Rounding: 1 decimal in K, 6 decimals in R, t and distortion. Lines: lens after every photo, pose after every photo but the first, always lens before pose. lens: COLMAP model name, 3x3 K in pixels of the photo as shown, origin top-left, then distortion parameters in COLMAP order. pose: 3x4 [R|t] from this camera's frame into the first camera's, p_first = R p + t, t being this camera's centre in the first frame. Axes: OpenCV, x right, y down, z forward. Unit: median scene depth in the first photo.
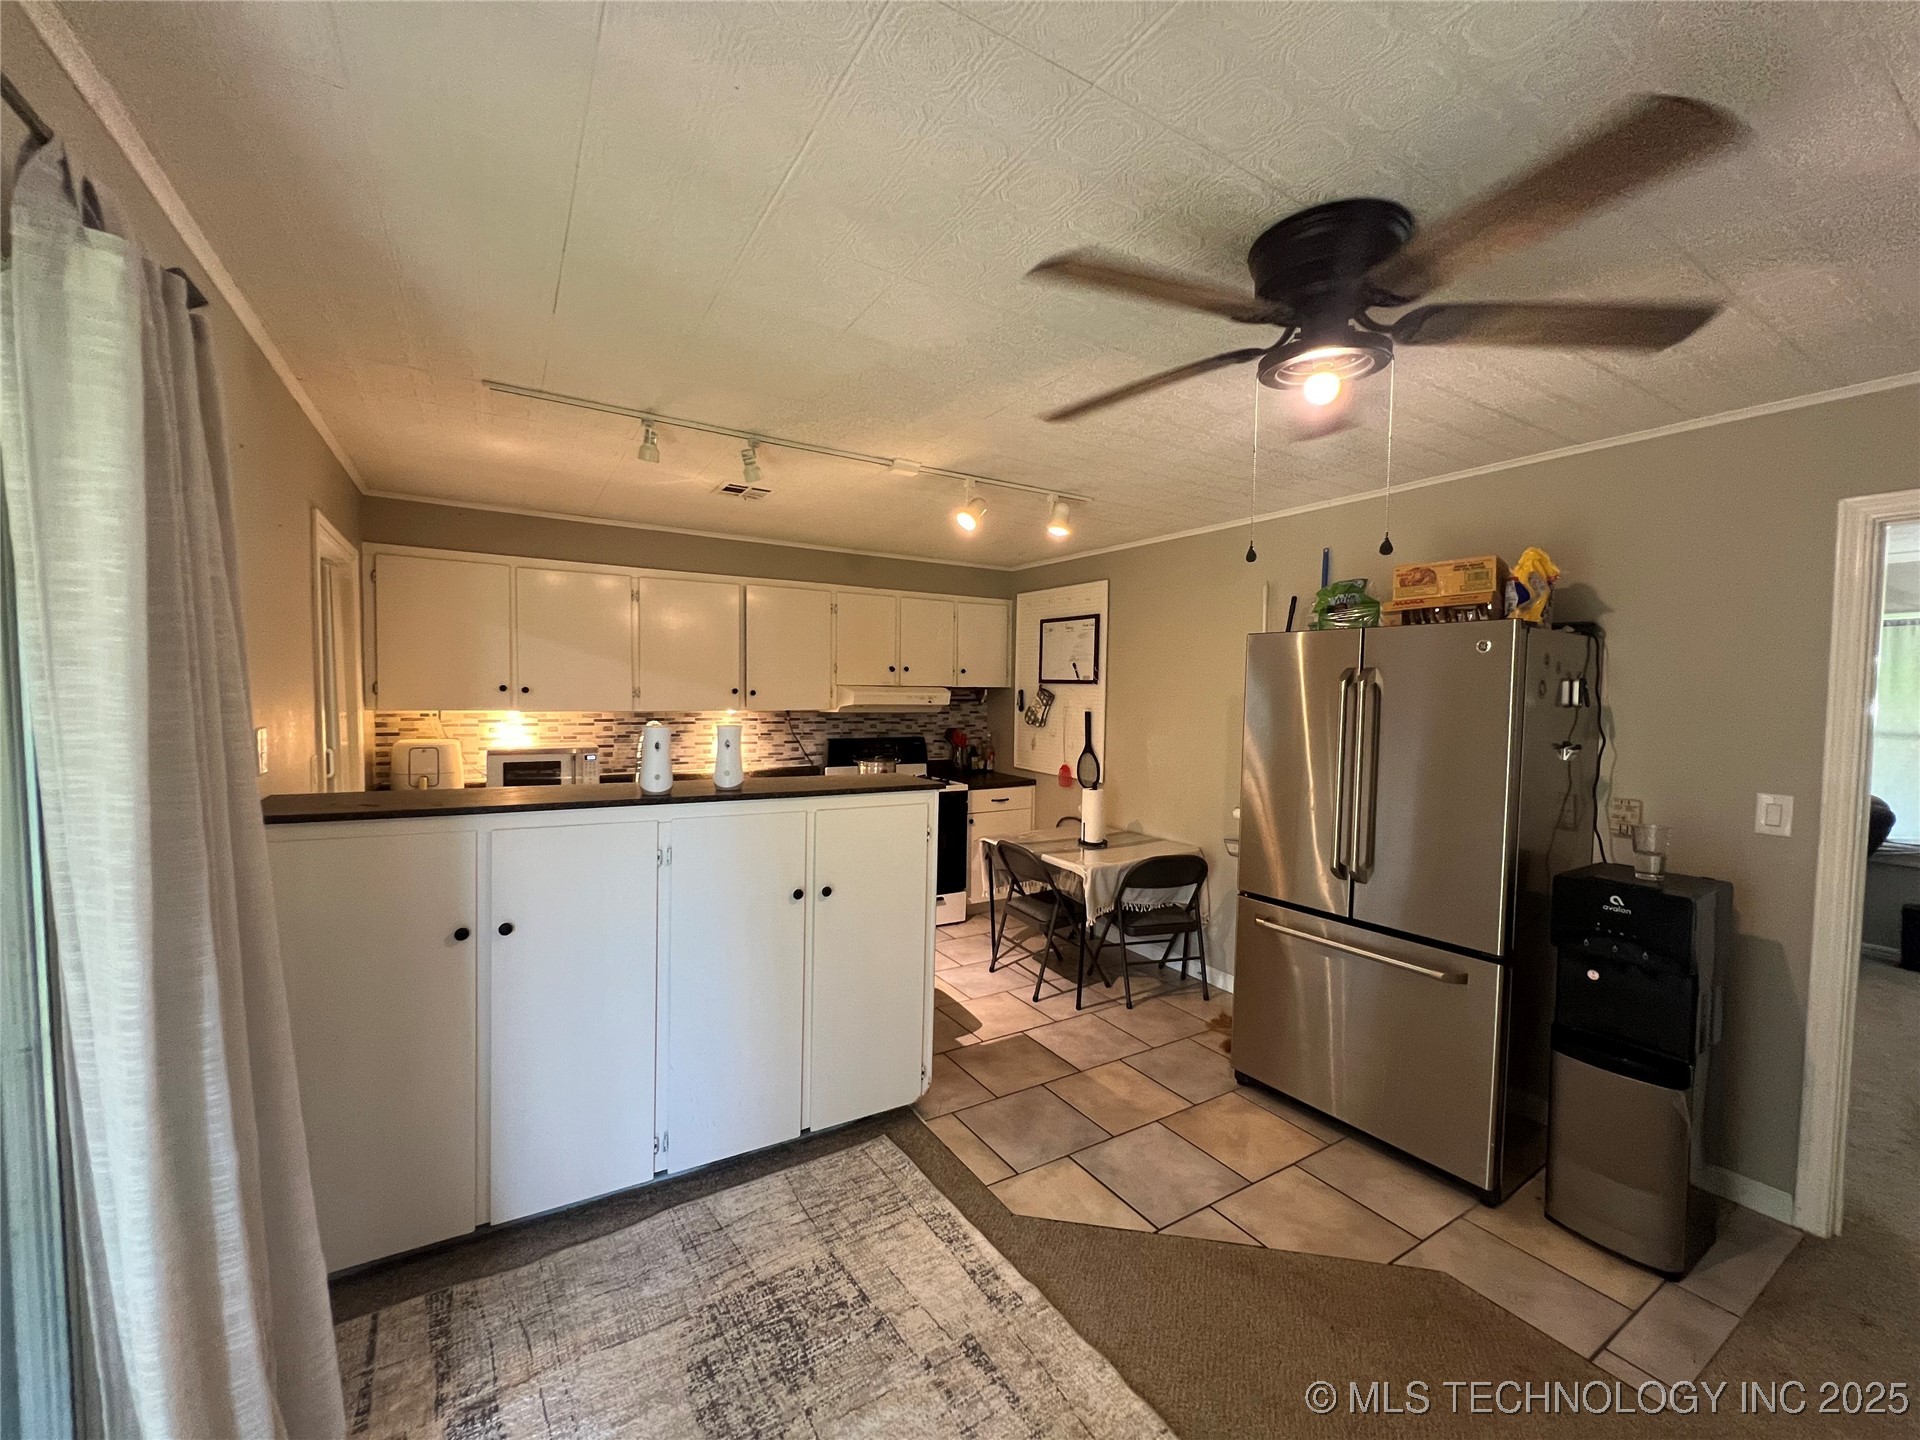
lens RADIAL K [[768.0, 0, 960.0], [0, 768.0, 720.0], [0, 0, 1]] dist [-0.000294, -0.000165]
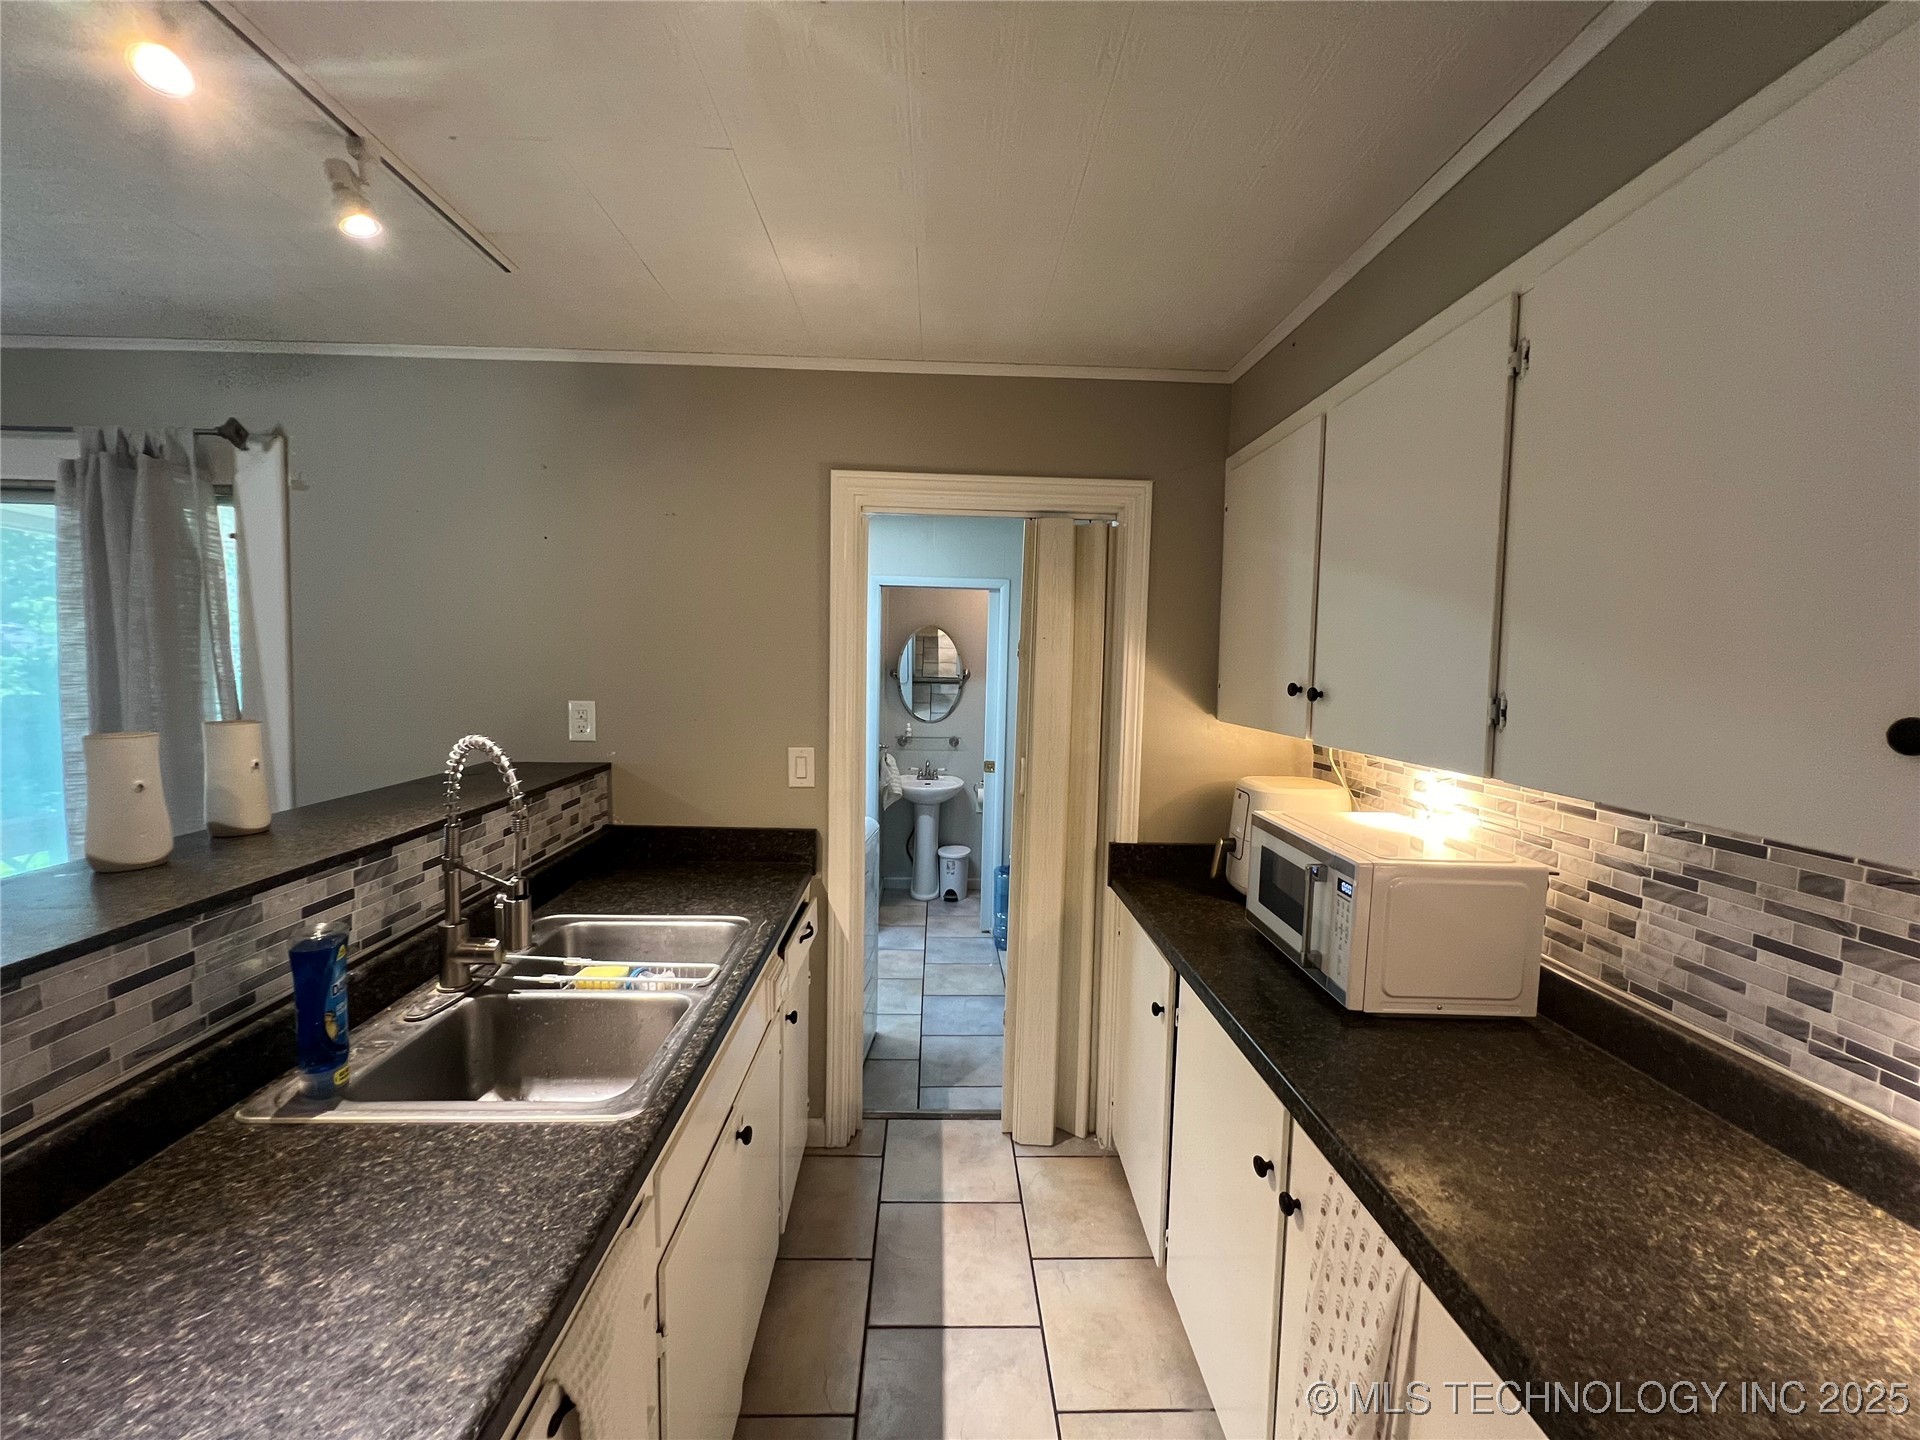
lens RADIAL K [[768.0, 0, 960.0], [0, 768.0, 720.0], [0, 0, 1]] dist [-0.000294, -0.000165]
pose [[-0.499348, 0.038701, -0.865537, -0.119569], [-0.064266, 0.994595, 0.081548, -0.064379], [0.864015, 0.096345, -0.494162, 1.415788]]
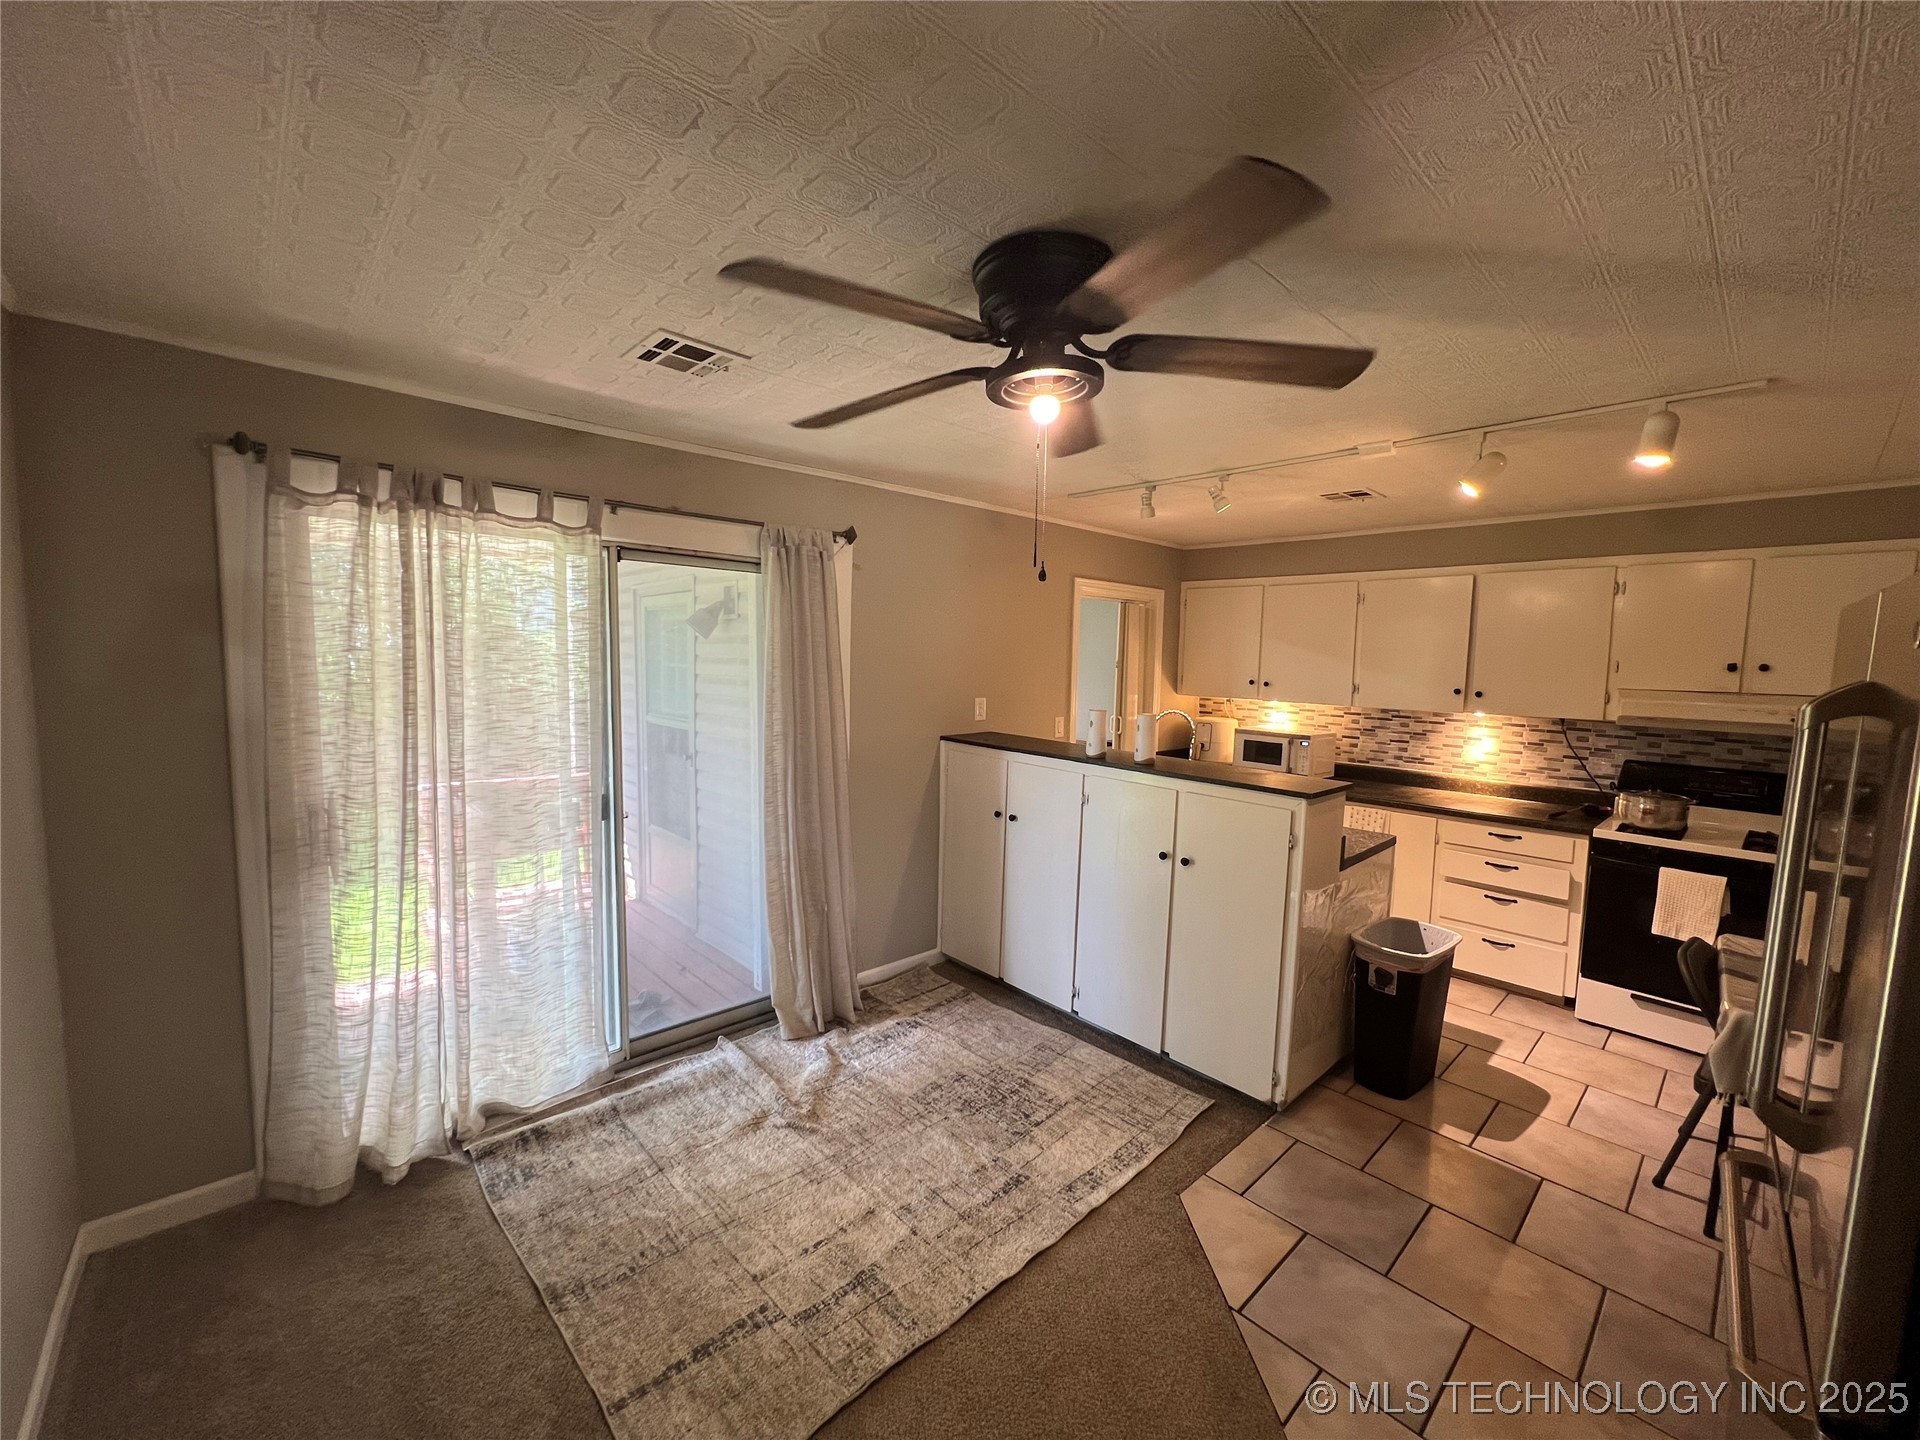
lens RADIAL K [[768.0, 0, 960.0], [0, 768.0, 720.0], [0, 0, 1]] dist [-0.000294, -0.000165]
pose [[0.197398, 0.072199, -0.977661, 0.761118], [-0.060411, 0.996285, 0.061377, -0.036996], [0.978460, 0.046945, 0.201026, 0.359569]]
